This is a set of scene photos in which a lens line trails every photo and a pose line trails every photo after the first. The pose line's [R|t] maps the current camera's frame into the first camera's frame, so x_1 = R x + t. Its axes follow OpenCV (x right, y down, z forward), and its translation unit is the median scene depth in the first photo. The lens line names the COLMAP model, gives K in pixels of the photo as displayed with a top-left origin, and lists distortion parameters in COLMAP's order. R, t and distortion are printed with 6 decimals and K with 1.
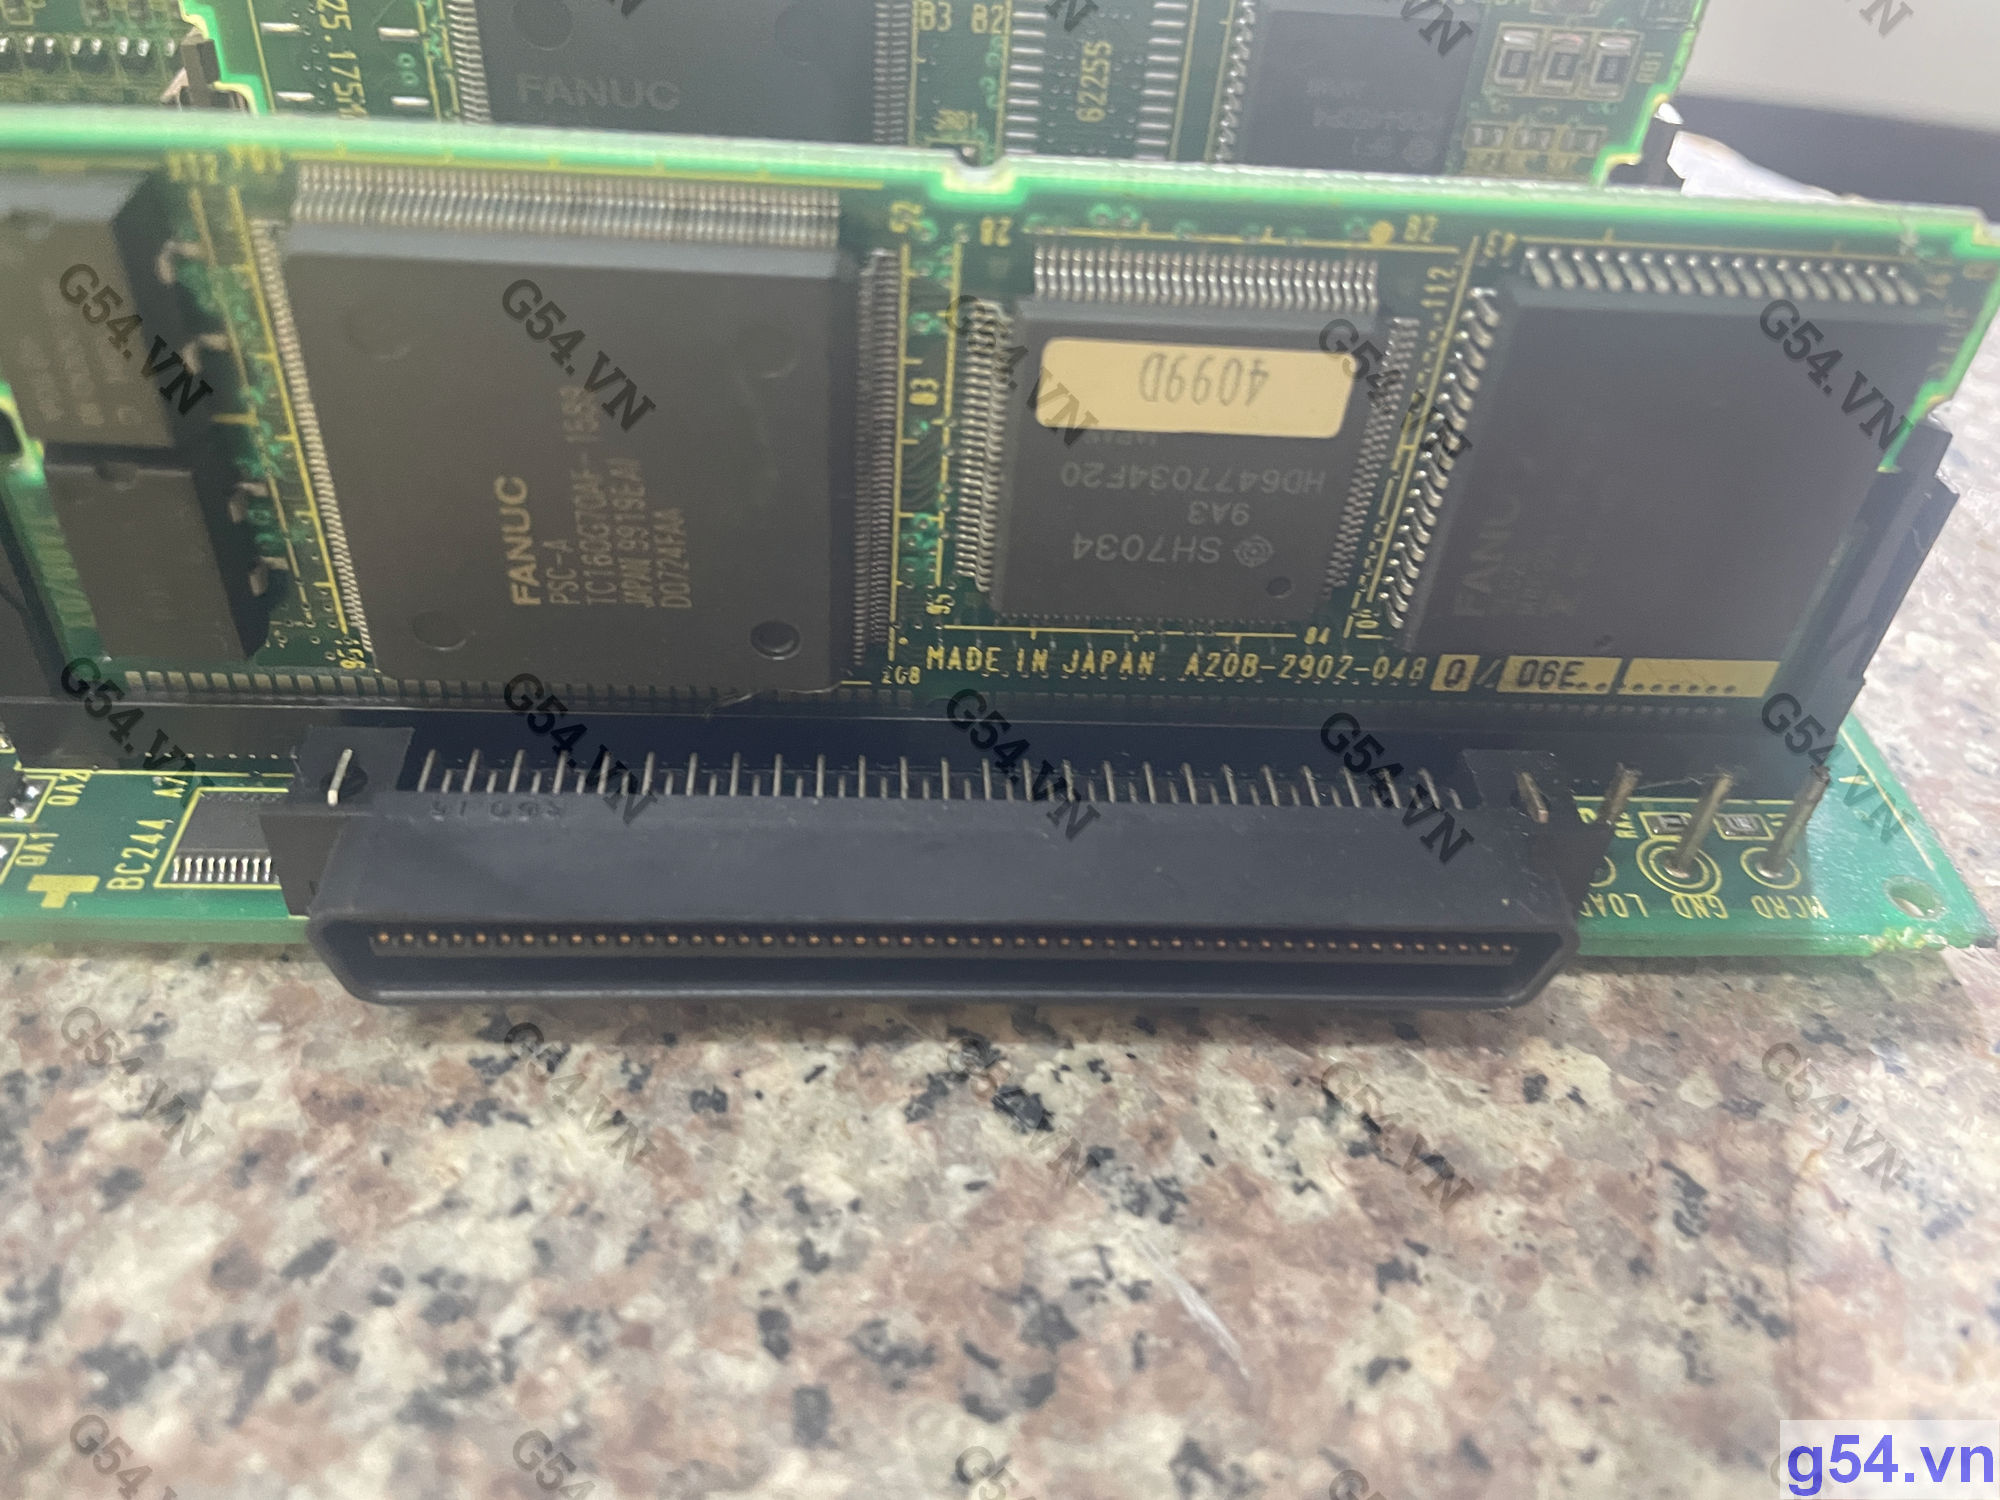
lens RADIAL K [[1560.9, 0, 993.9], [0, 1560.9, 796.7], [0, 0, 1]] dist [0.068618, -0.124437]
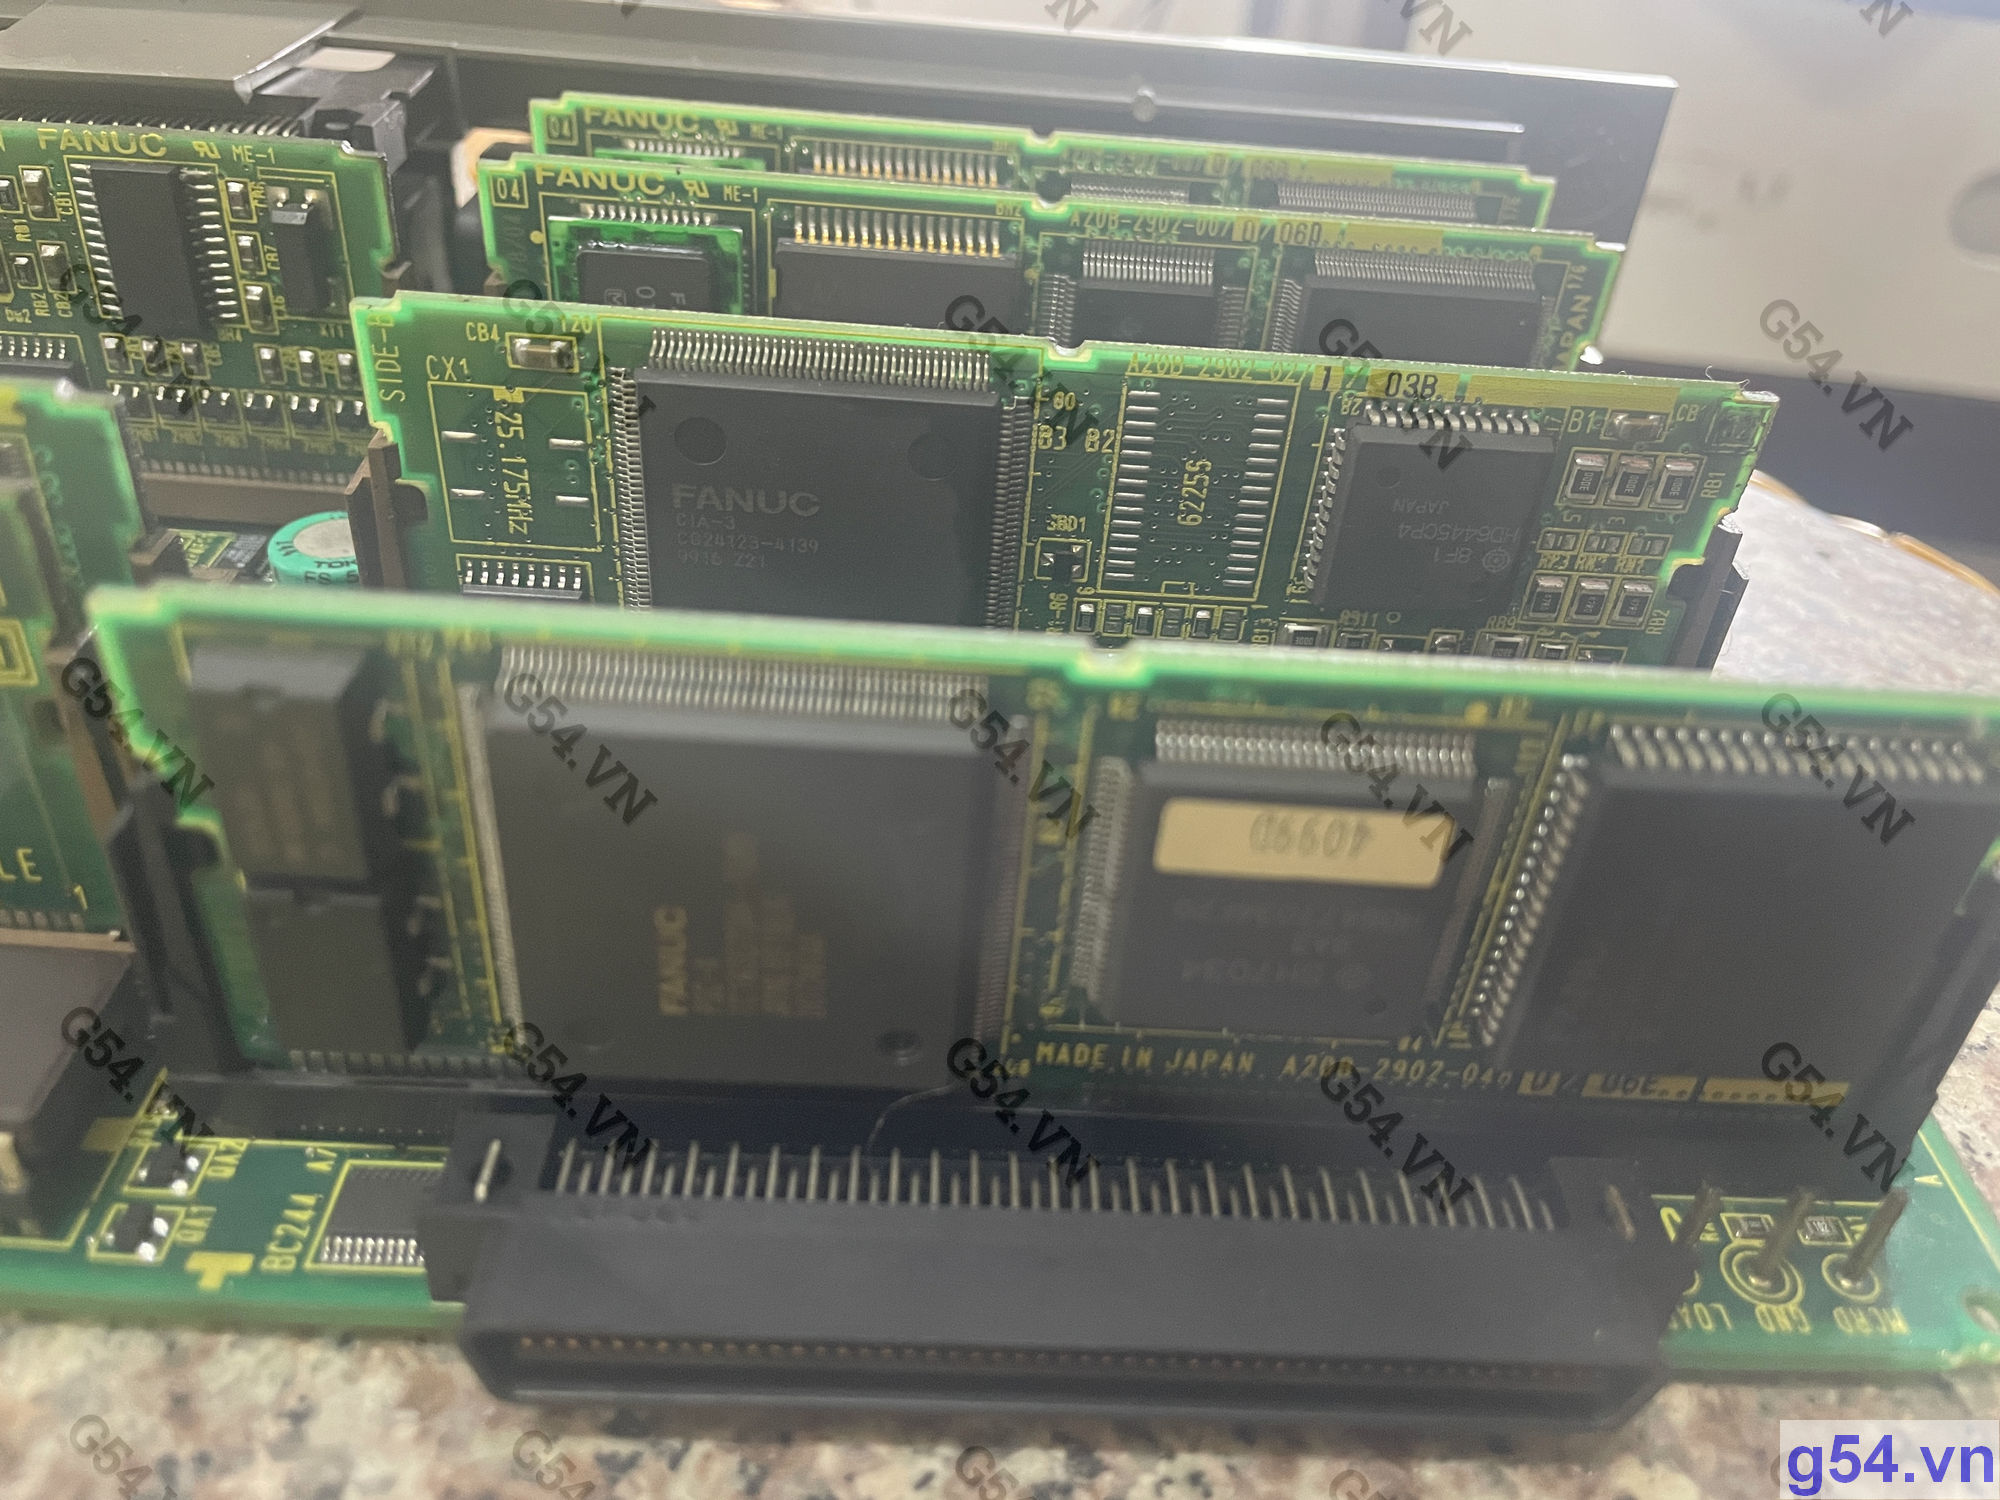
lens RADIAL K [[1560.9, 0, 993.9], [0, 1560.9, 796.7], [0, 0, 1]] dist [0.068618, -0.124437]
pose [[0.999315, 0.028102, -0.024078, -0.053826], [-0.030610, 0.993342, -0.111063, -0.148822], [0.020797, 0.111724, 0.993522, -0.071892]]
